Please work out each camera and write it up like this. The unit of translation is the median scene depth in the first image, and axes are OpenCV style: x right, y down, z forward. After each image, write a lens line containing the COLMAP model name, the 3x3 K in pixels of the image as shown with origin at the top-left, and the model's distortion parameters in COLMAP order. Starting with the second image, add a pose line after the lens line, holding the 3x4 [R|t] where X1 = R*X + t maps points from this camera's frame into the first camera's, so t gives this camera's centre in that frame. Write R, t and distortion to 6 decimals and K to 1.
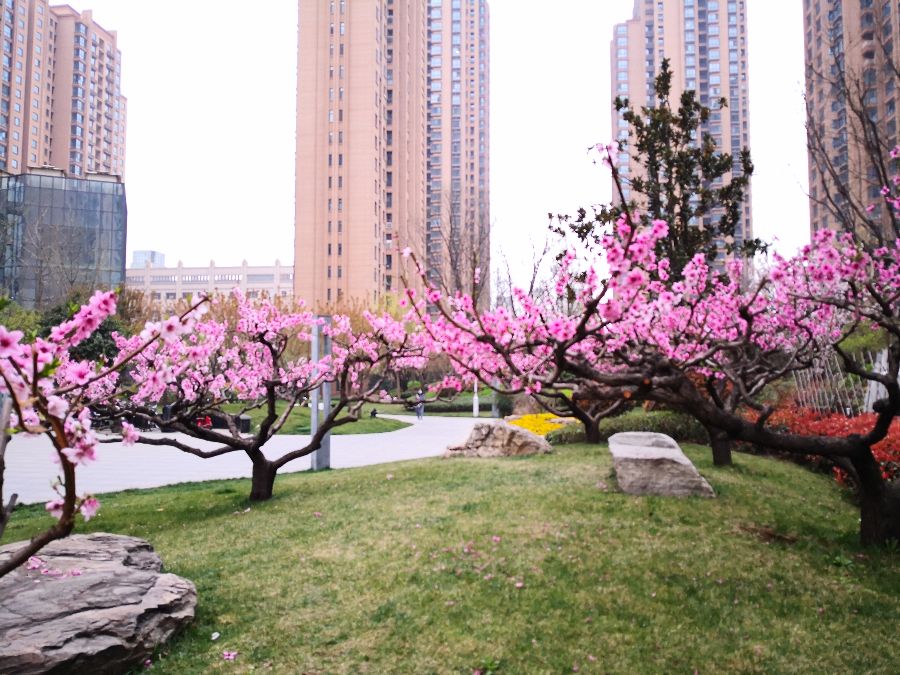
lens RADIAL K [[729.7, 0, 453.8], [0, 729.7, 337.0], [0, 0, 1]] dist [0.032153, -0.042250]
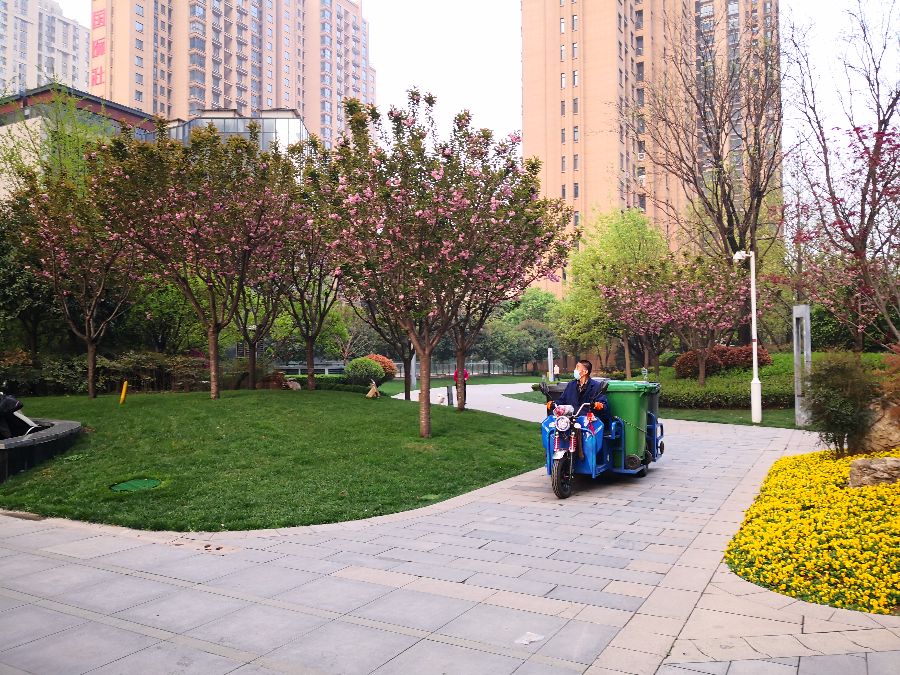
lens RADIAL K [[729.7, 0, 453.8], [0, 729.7, 337.0], [0, 0, 1]] dist [0.032153, -0.042250]
pose [[0.930370, -0.021502, -0.365992, 0.006810], [0.035394, 0.998884, 0.031288, 0.008397], [0.364910, -0.042063, 0.930092, 0.137338]]
